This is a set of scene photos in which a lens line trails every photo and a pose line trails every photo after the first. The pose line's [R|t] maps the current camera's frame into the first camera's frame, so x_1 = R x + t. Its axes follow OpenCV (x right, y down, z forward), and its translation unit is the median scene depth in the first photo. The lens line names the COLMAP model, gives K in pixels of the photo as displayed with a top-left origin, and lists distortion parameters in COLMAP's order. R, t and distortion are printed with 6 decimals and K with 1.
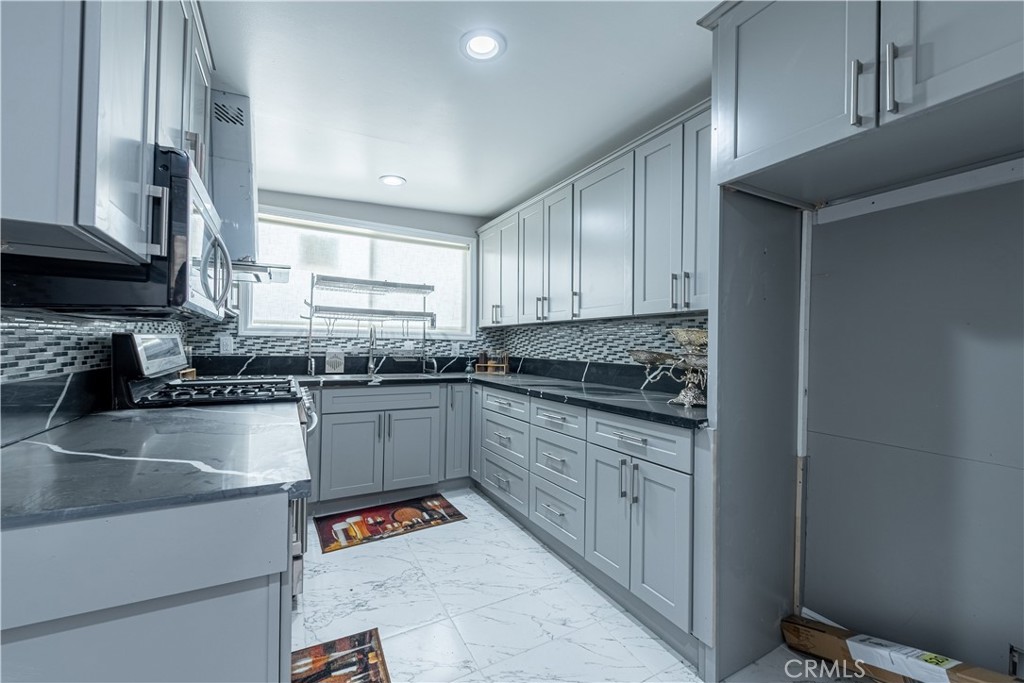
lens RADIAL K [[398.4, 0, 510.6], [0, 398.4, 342.5], [0, 0, 1]] dist [0.011127, 0.000178]
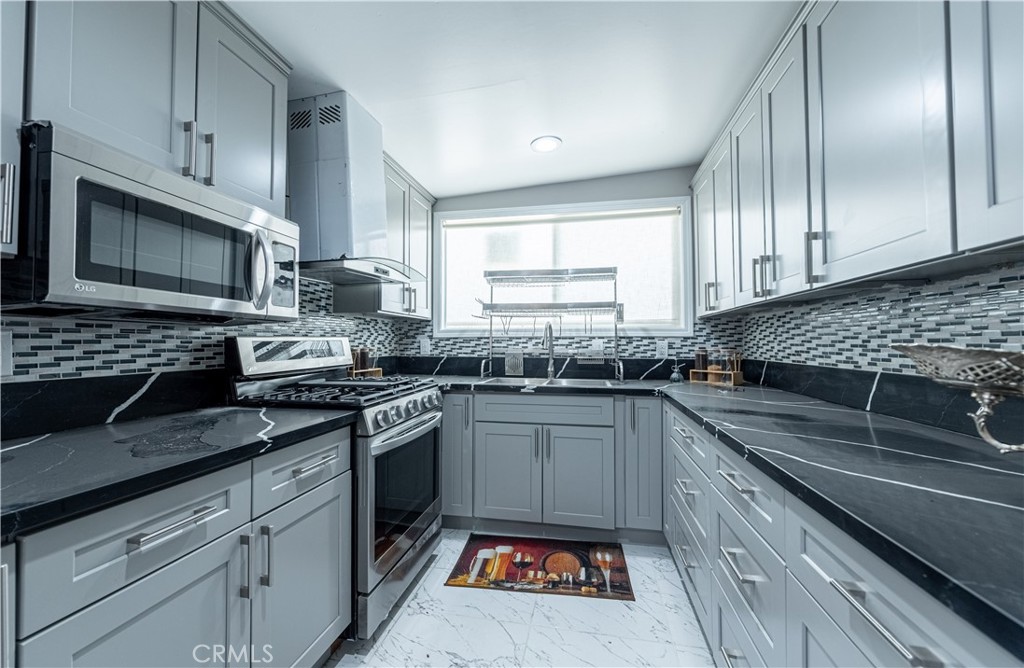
lens RADIAL K [[398.1, 0, 512.7], [0, 398.1, 335.7], [0, 0, 1]] dist [0.009149, 0.000141]
pose [[0.770057, -0.028929, -0.637318, 0.156205], [0.017272, 0.999551, -0.024501, 0.007109], [0.637741, 0.007860, 0.770211, 0.309846]]
